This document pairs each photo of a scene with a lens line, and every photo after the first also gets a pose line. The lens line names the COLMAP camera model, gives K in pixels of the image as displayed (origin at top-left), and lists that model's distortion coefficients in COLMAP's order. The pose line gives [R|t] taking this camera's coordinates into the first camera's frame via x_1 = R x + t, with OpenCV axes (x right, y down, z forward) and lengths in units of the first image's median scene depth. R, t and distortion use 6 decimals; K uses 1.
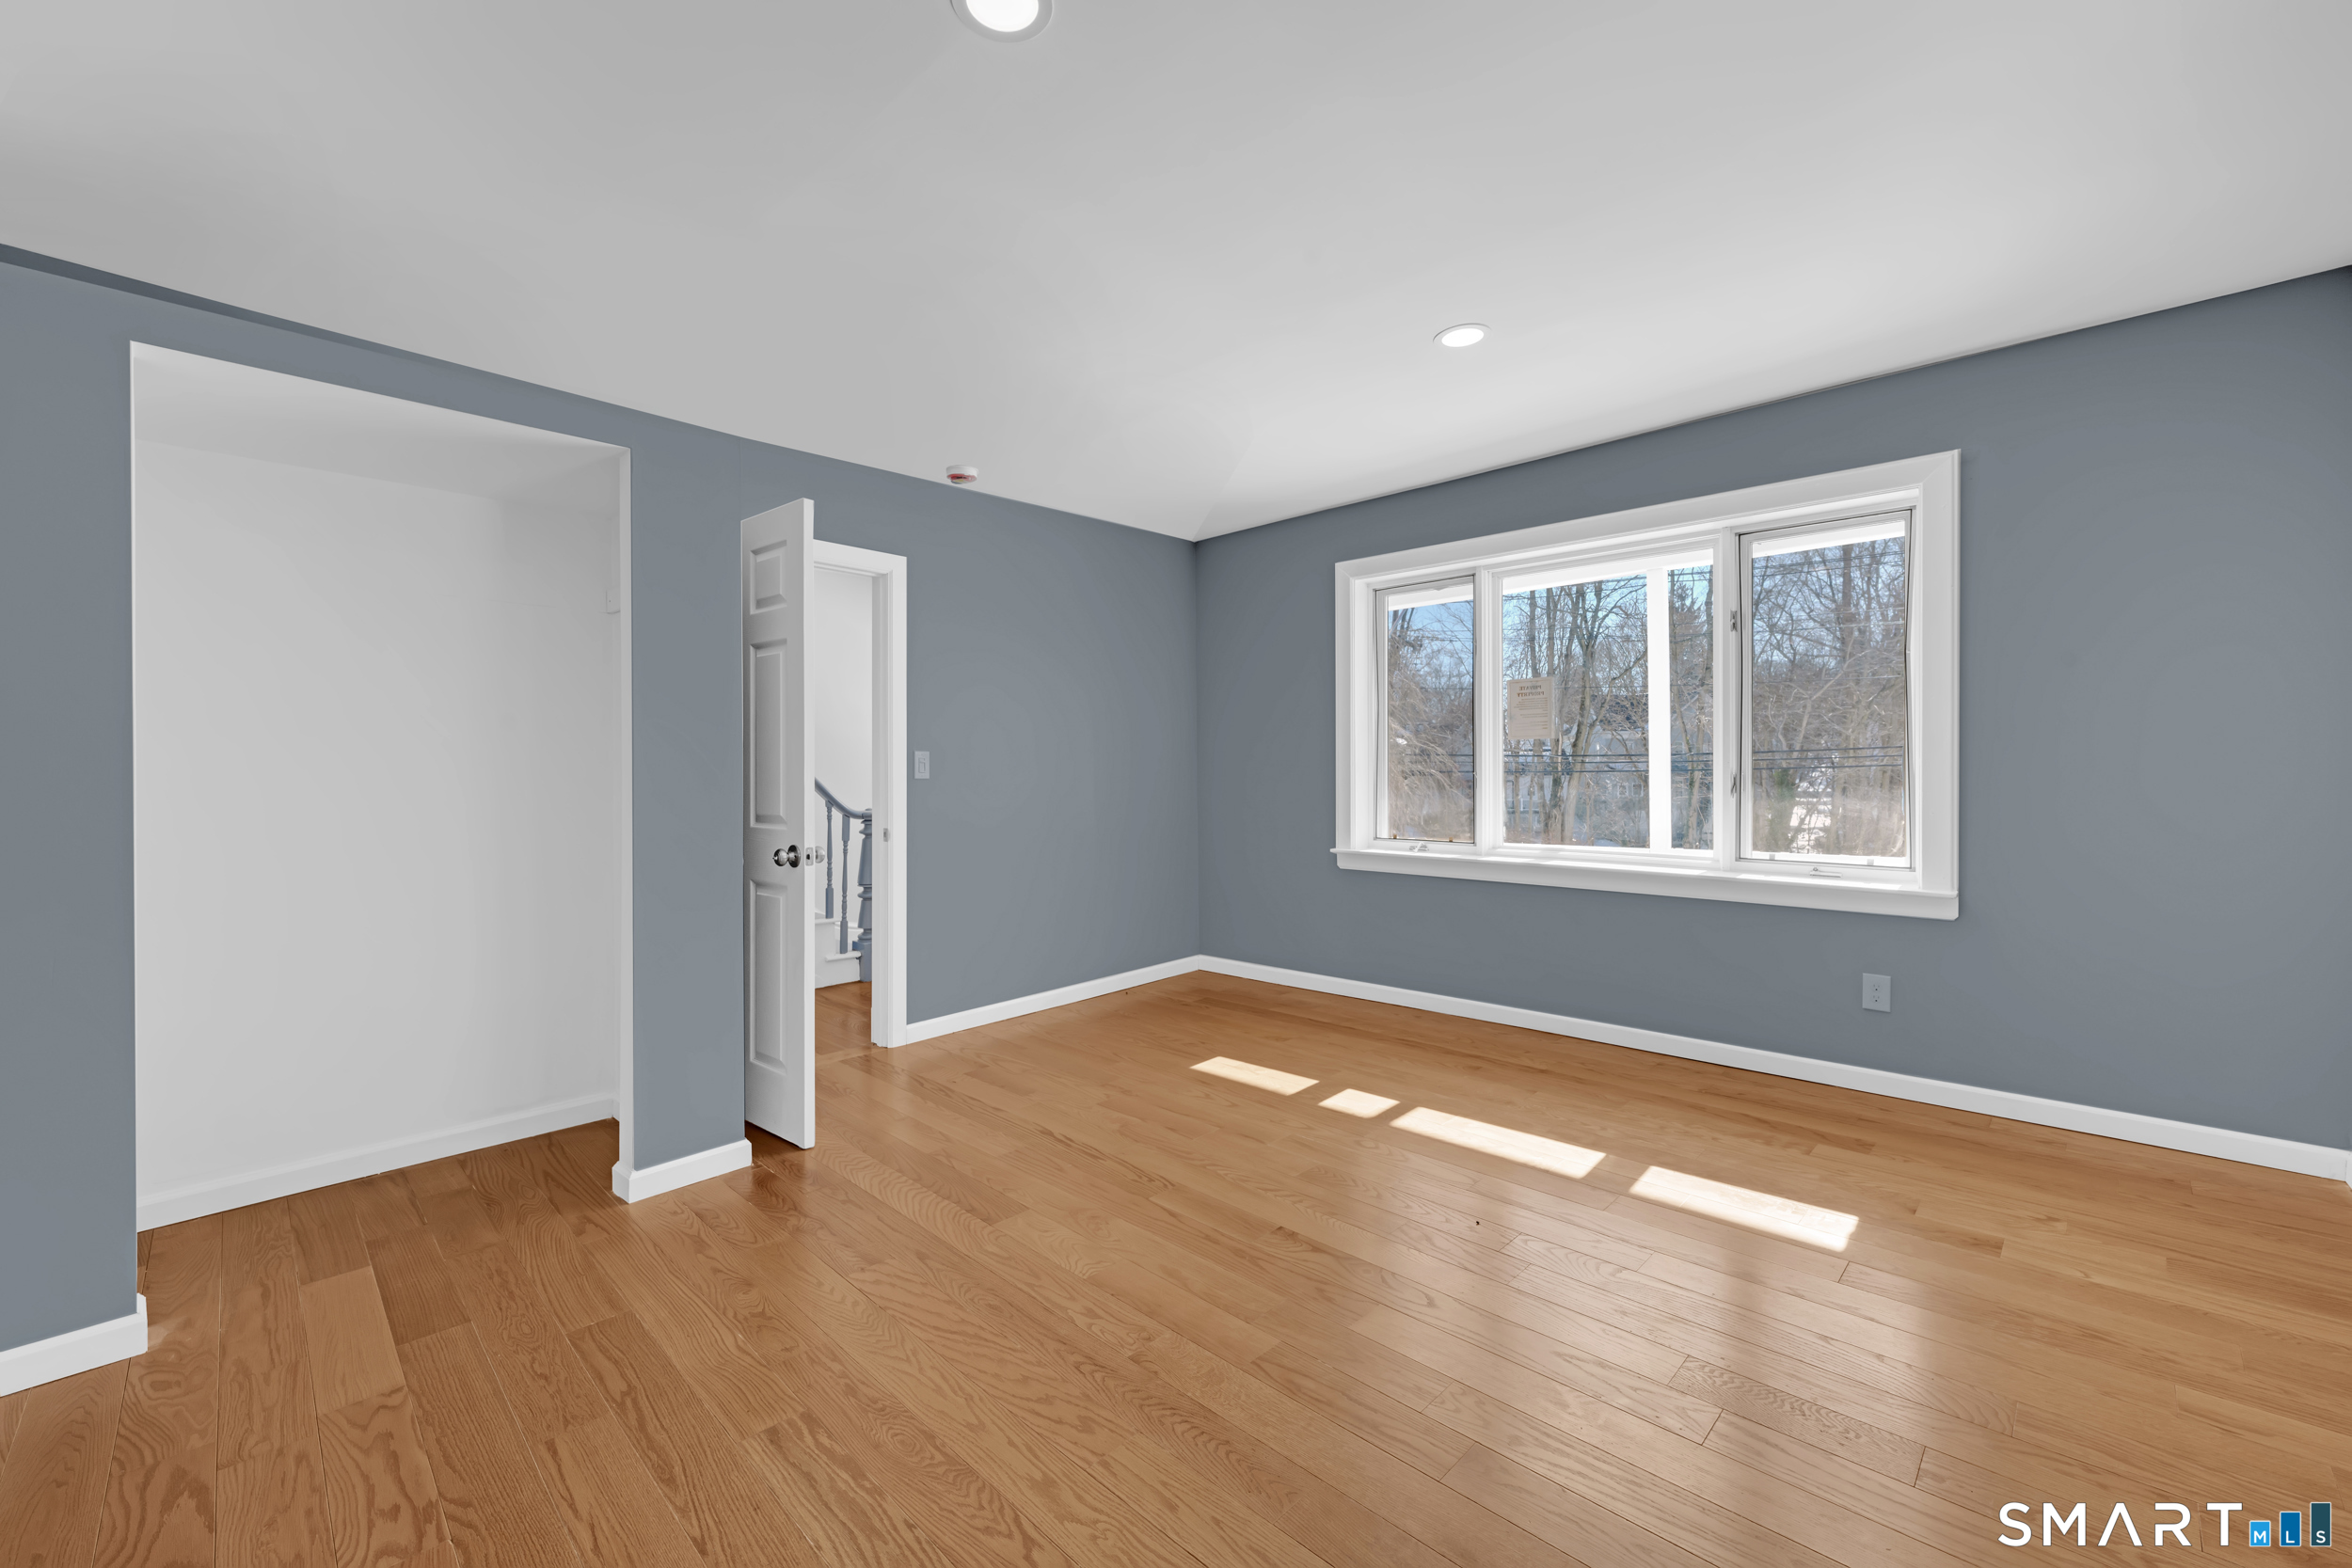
lens RADIAL K [[974.3, 0, 1190.8], [0, 974.3, 775.6], [0, 0, 1]] dist [-0.002156, -0.000309]
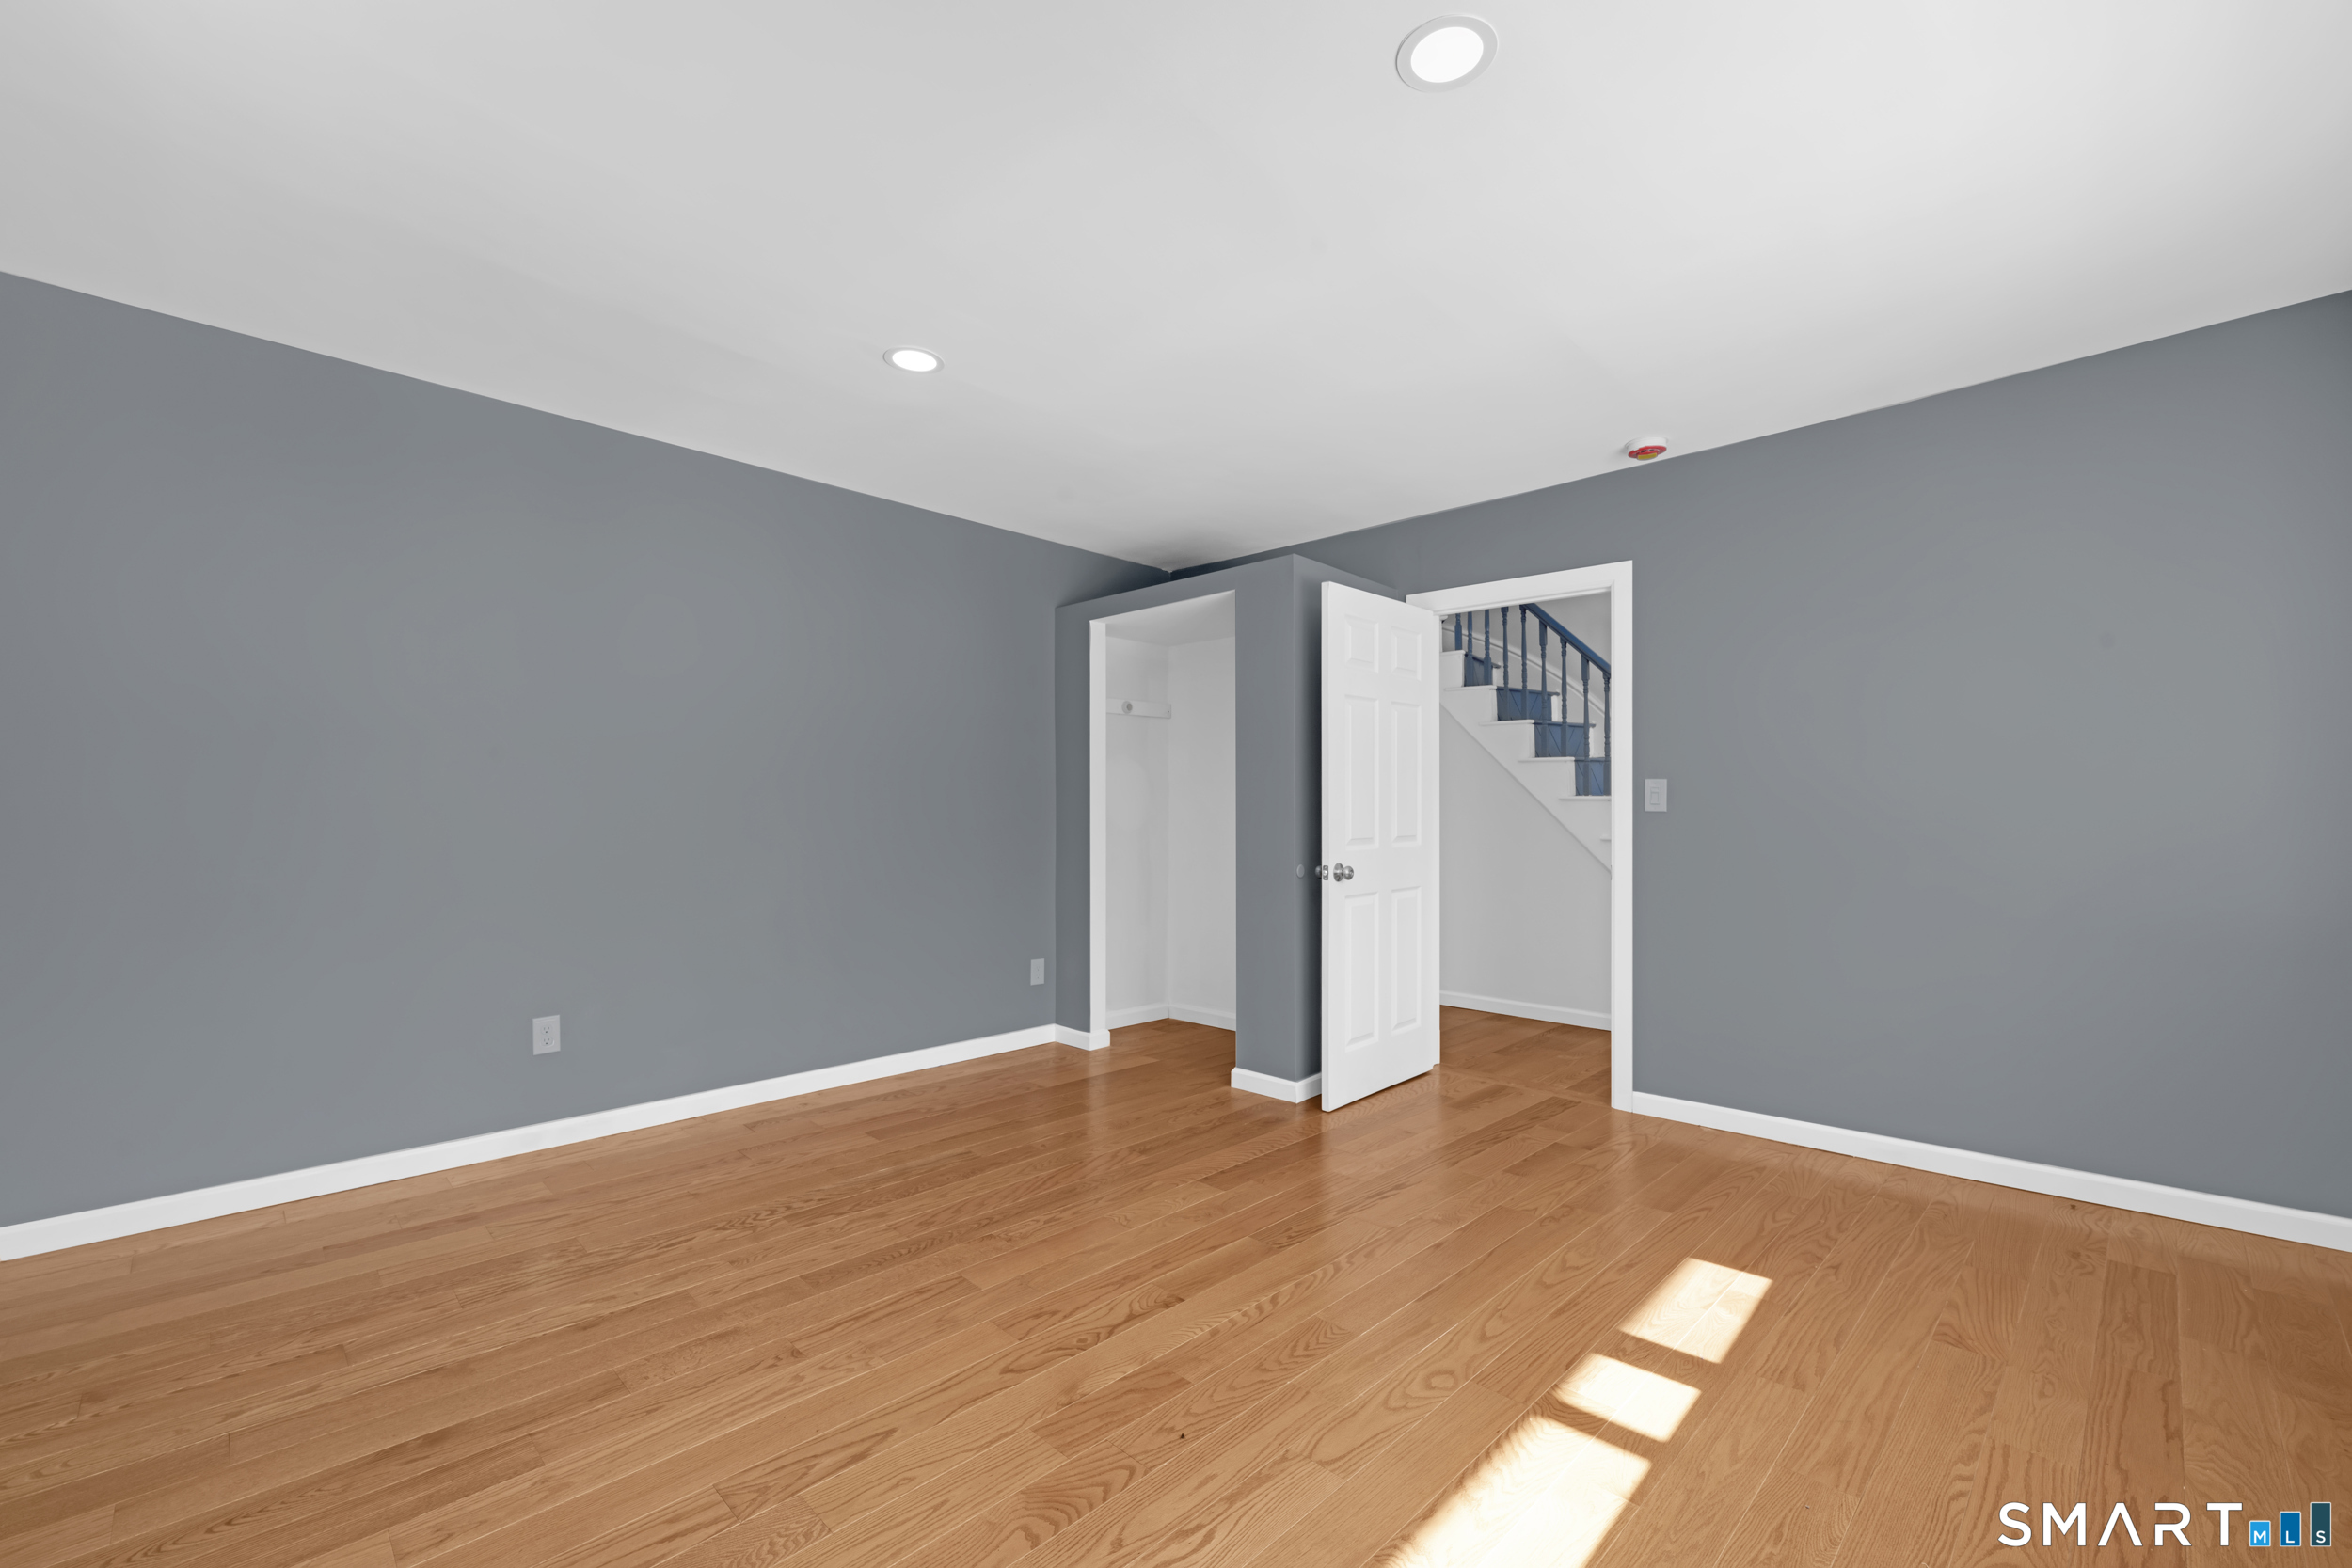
lens RADIAL K [[978.9, 0, 1154.0], [0, 978.9, 802.9], [0, 0, 1]] dist [-0.000669, -0.000091]
pose [[-0.044556, 0.007212, -0.998981, 0.812479], [-0.001943, 0.999971, 0.007306, -0.013206], [0.999005, 0.002266, -0.044540, 0.804901]]
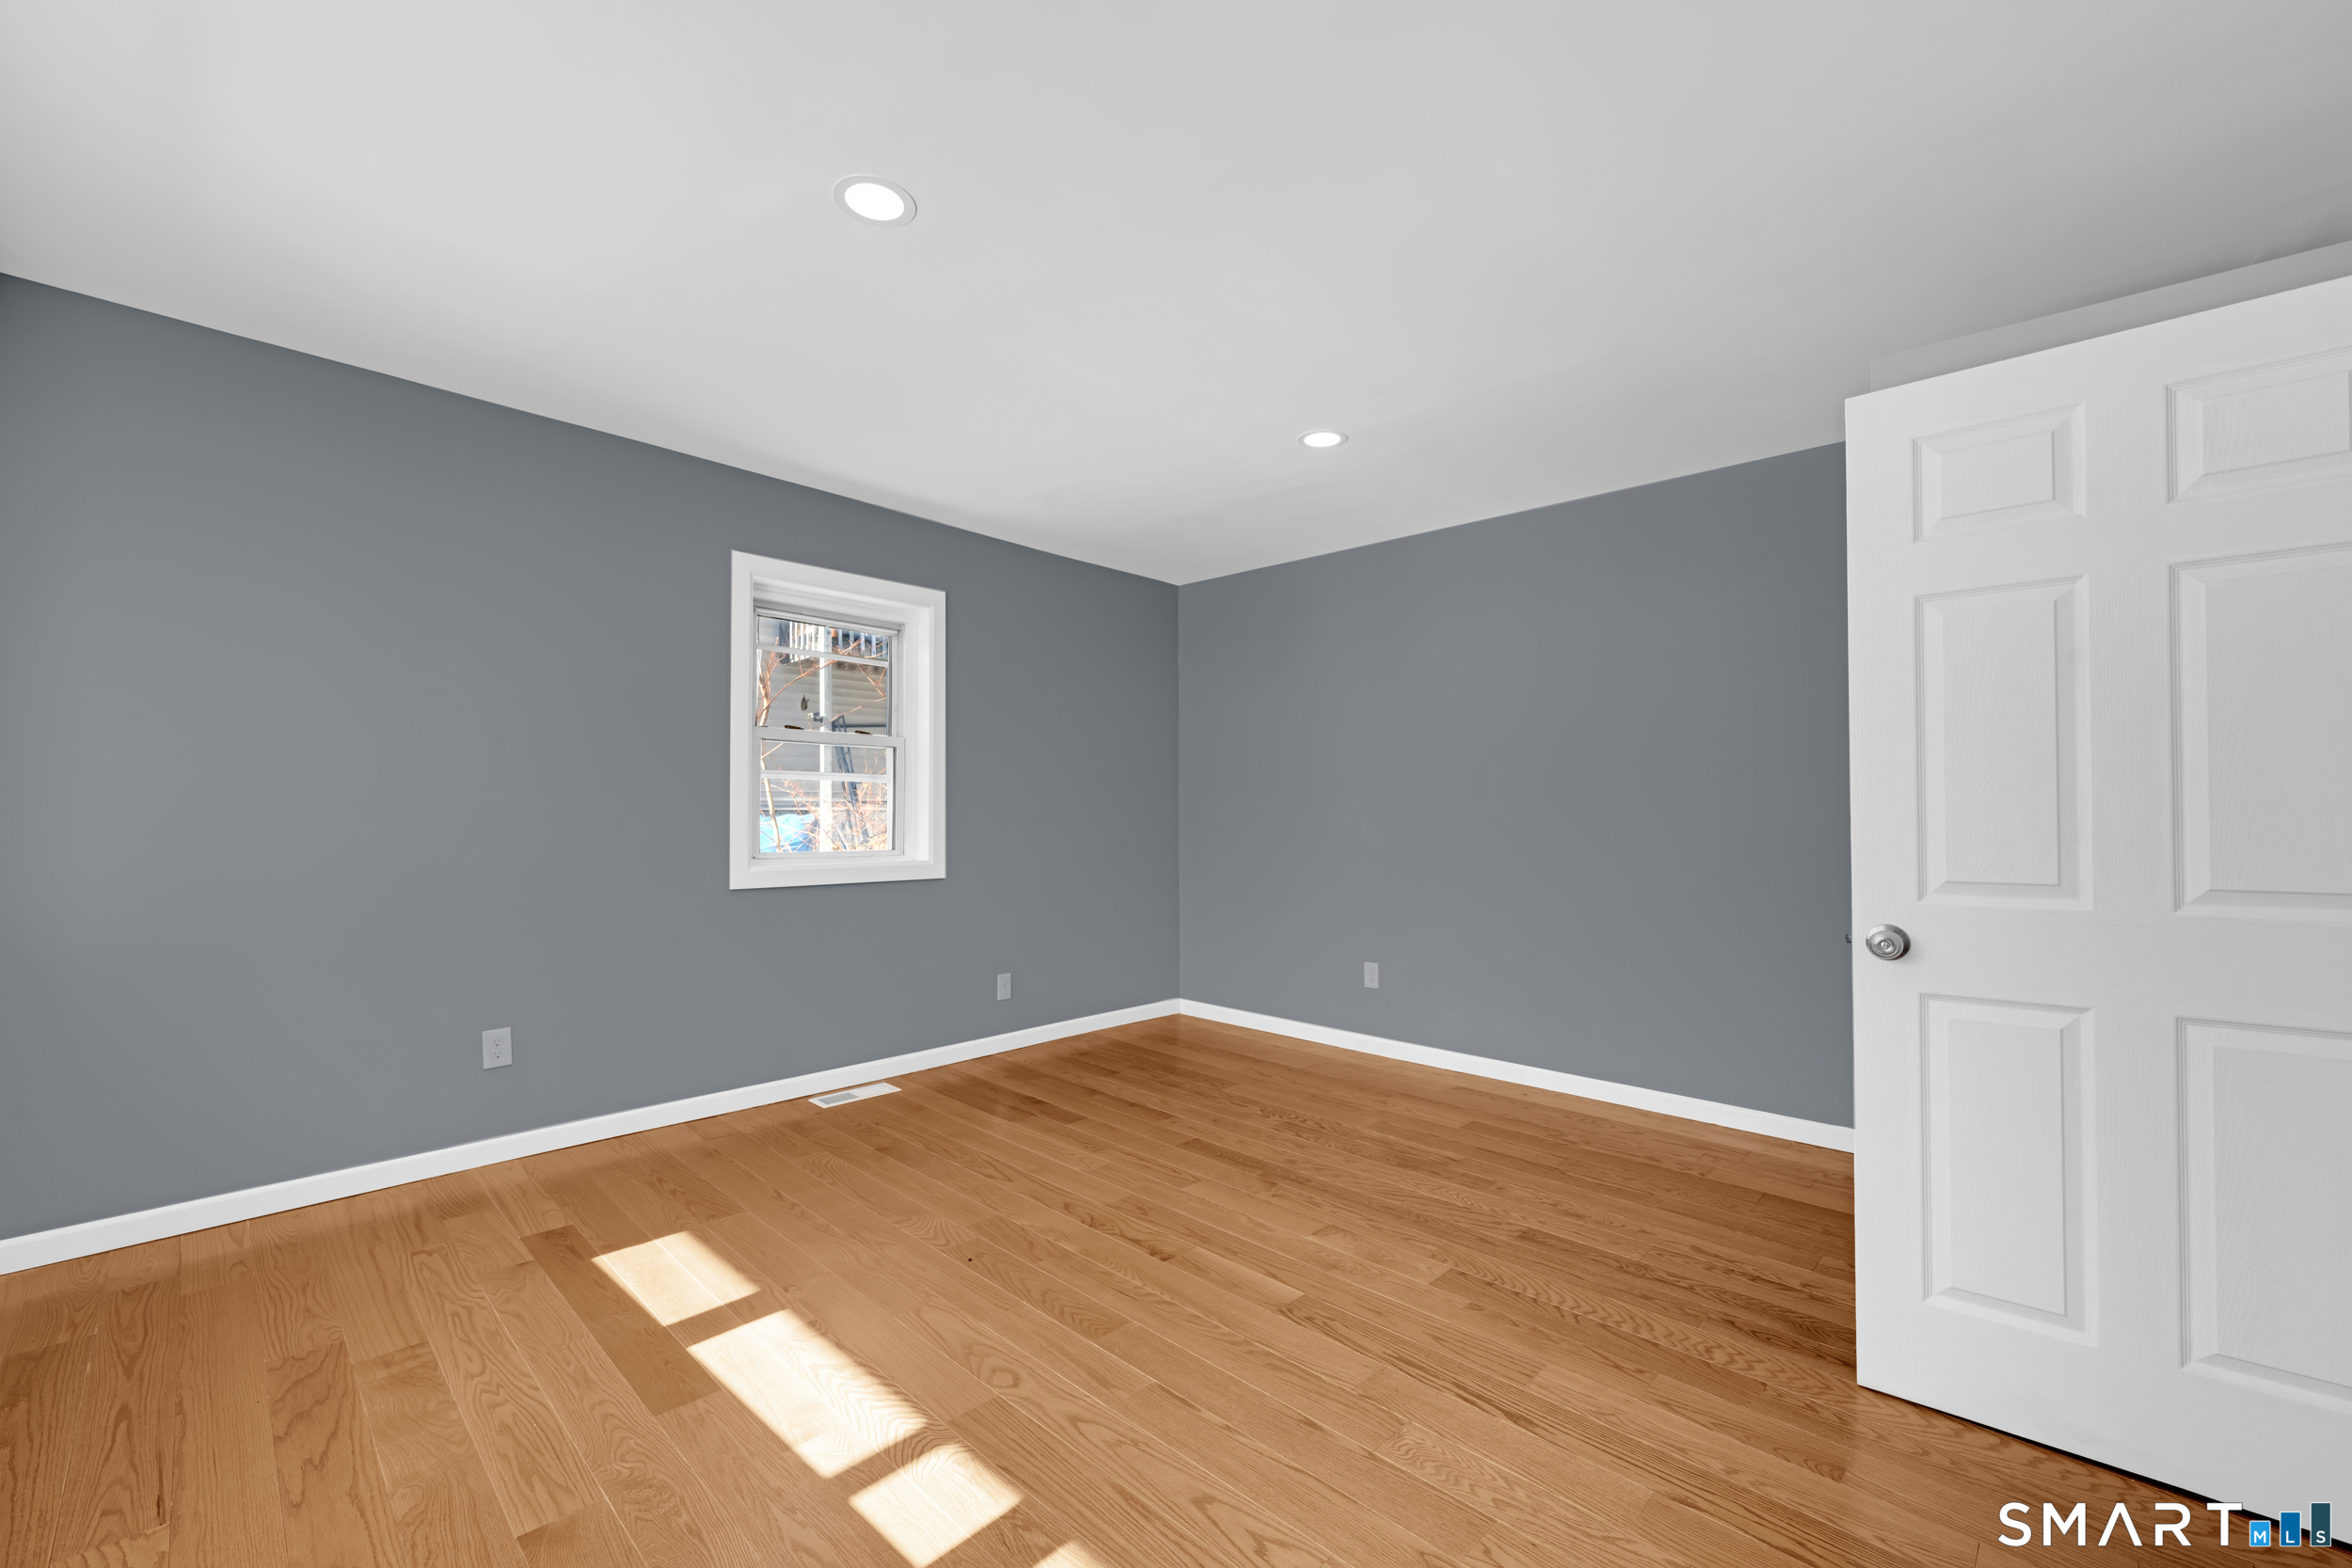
lens RADIAL K [[931.2, 0, 1176.0], [0, 931.2, 784.0], [0, 0, 1]] dist [-0.000022, 0.000072]
pose [[-0.999932, 0.007882, 0.008572, 0.052987], [0.007595, 0.999426, -0.033005, -0.002630], [-0.008828, -0.032938, -0.999418, 1.584168]]
